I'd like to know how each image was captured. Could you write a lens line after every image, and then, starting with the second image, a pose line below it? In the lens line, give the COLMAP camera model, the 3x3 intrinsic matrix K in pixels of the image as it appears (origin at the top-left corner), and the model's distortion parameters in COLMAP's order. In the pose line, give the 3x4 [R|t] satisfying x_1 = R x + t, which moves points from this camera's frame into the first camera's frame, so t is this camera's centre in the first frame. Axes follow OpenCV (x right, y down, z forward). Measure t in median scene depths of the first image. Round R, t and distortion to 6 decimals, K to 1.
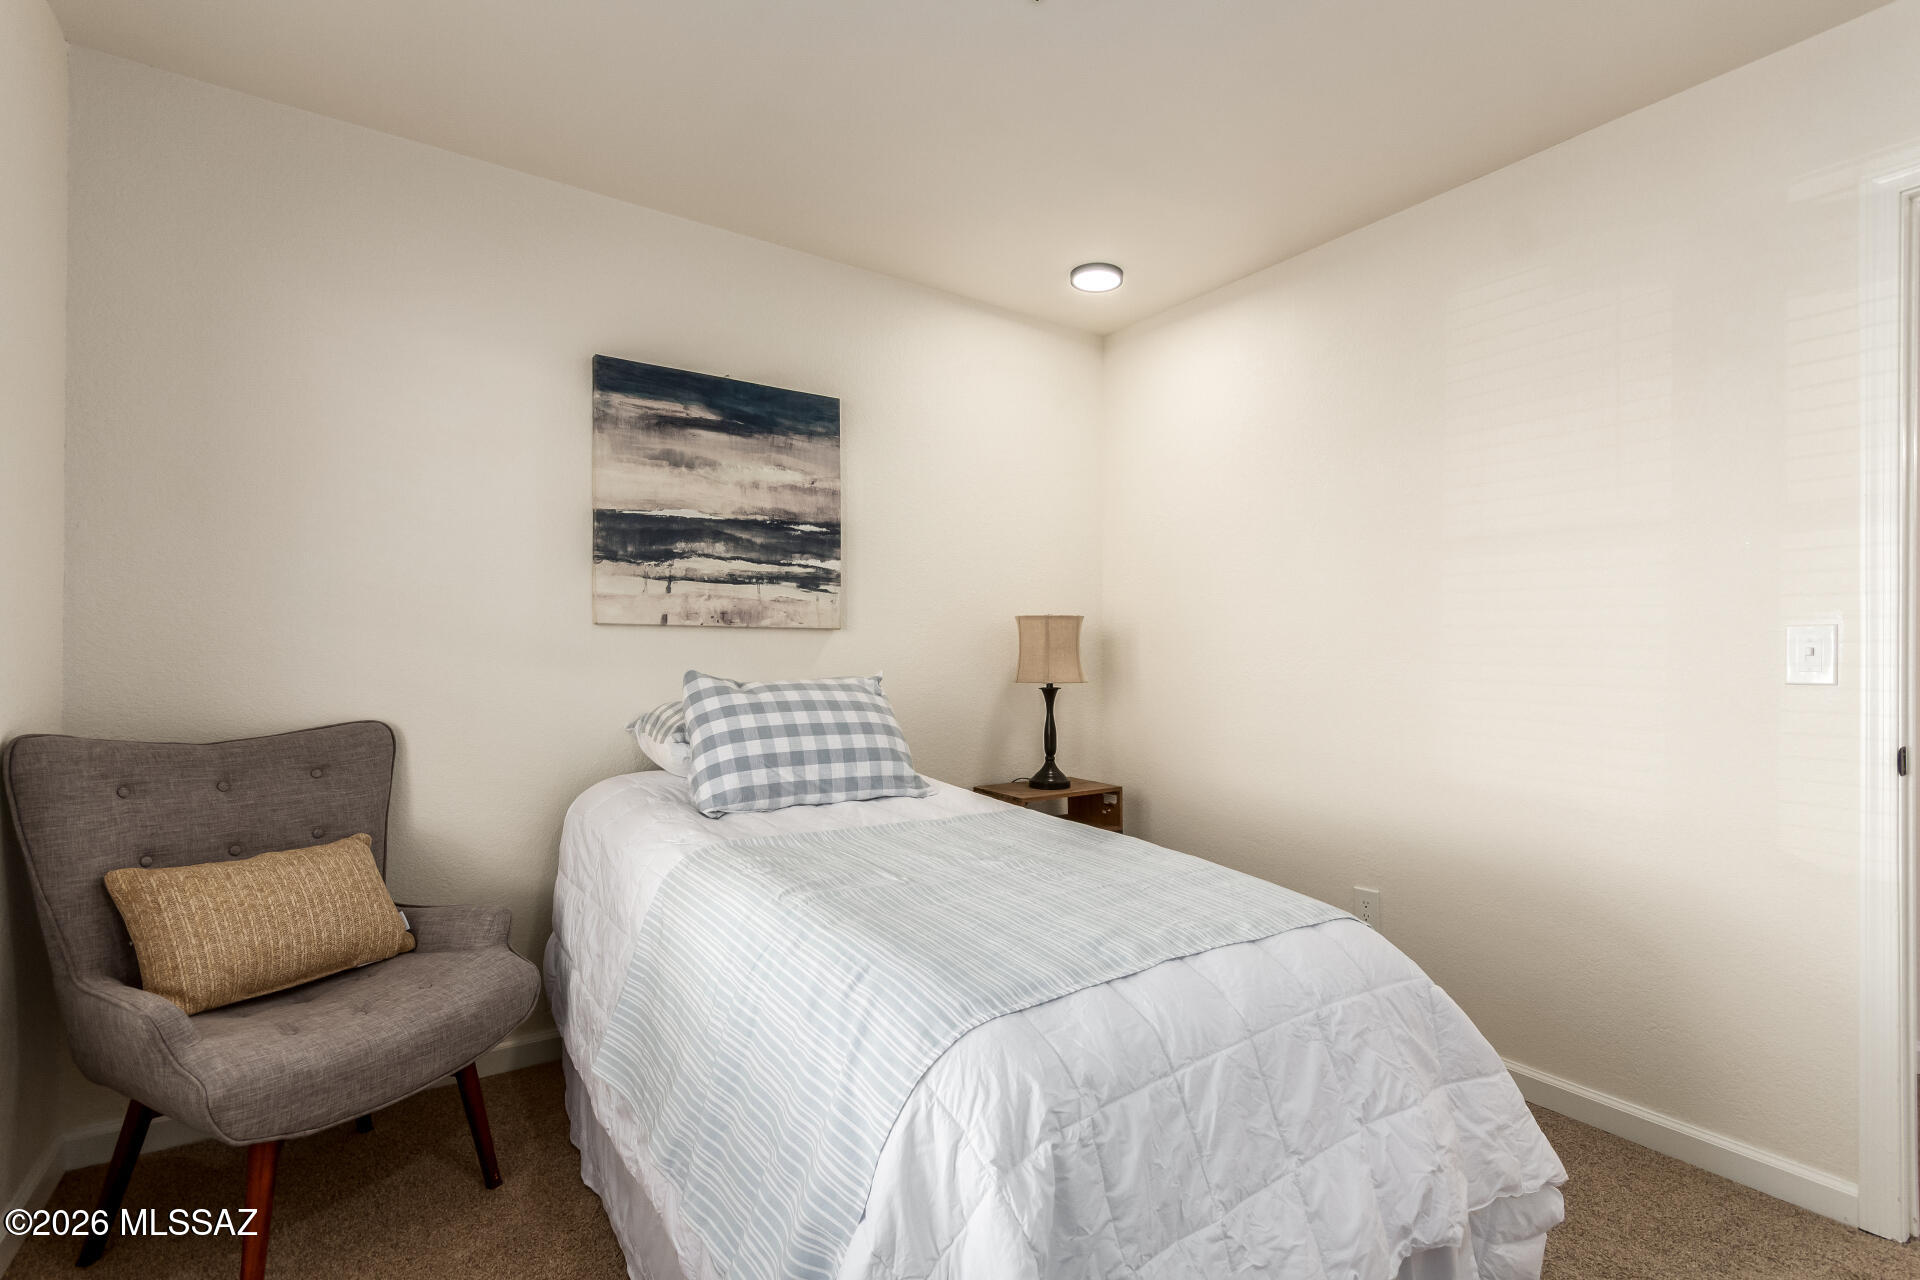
lens RADIAL K [[902.3, 0, 981.2], [0, 902.3, 637.8], [0, 0, 1]] dist [0.015380, 0.000008]
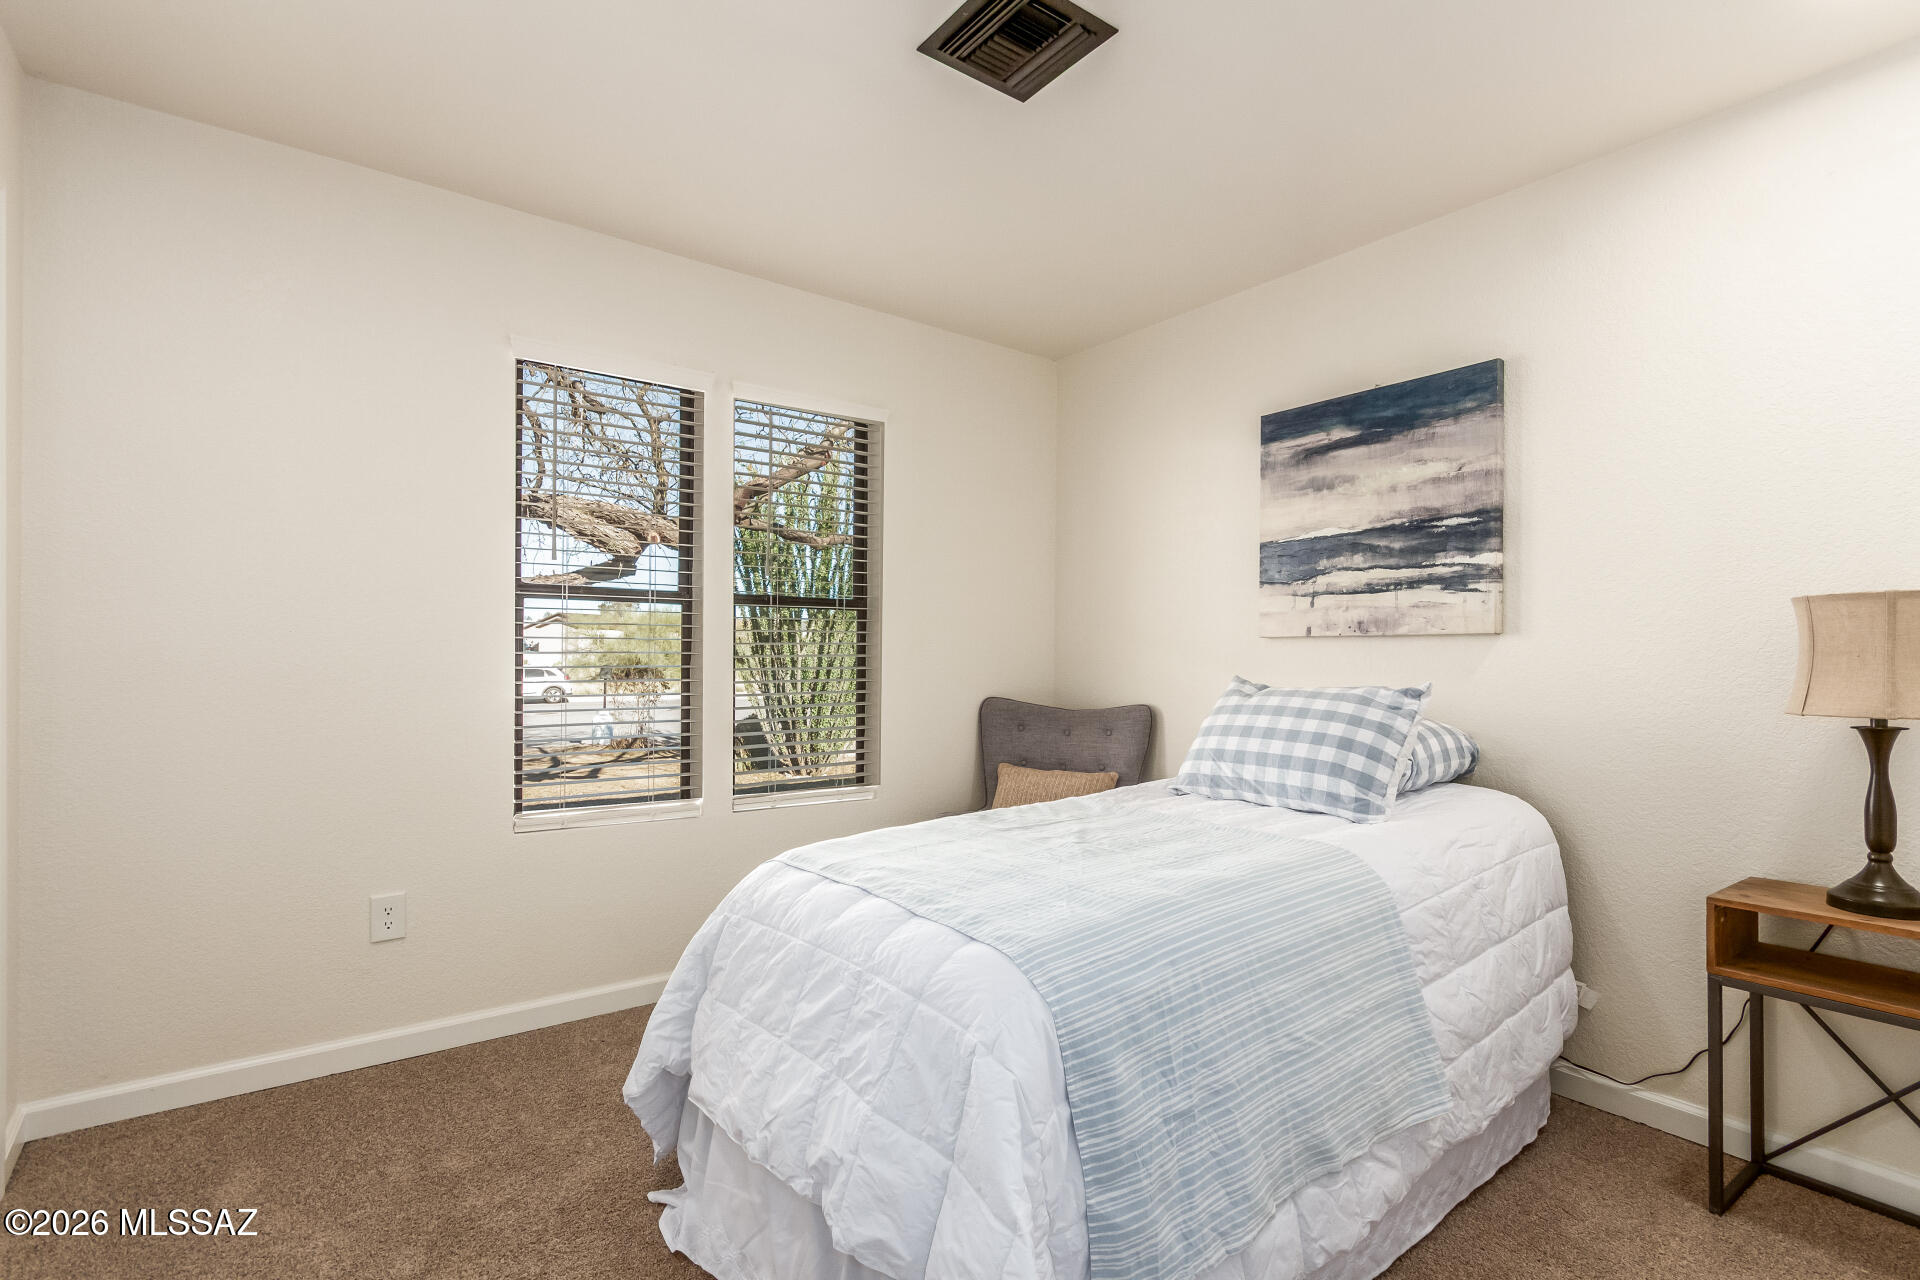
lens RADIAL K [[902.3, 0, 981.2], [0, 902.3, 637.8], [0, 0, 1]] dist [0.015380, 0.000008]
pose [[0.061695, -0.032957, -0.997551, 0.684360], [0.003329, 0.999456, -0.032814, 0.020815], [0.998089, -0.001296, 0.061771, 0.500114]]
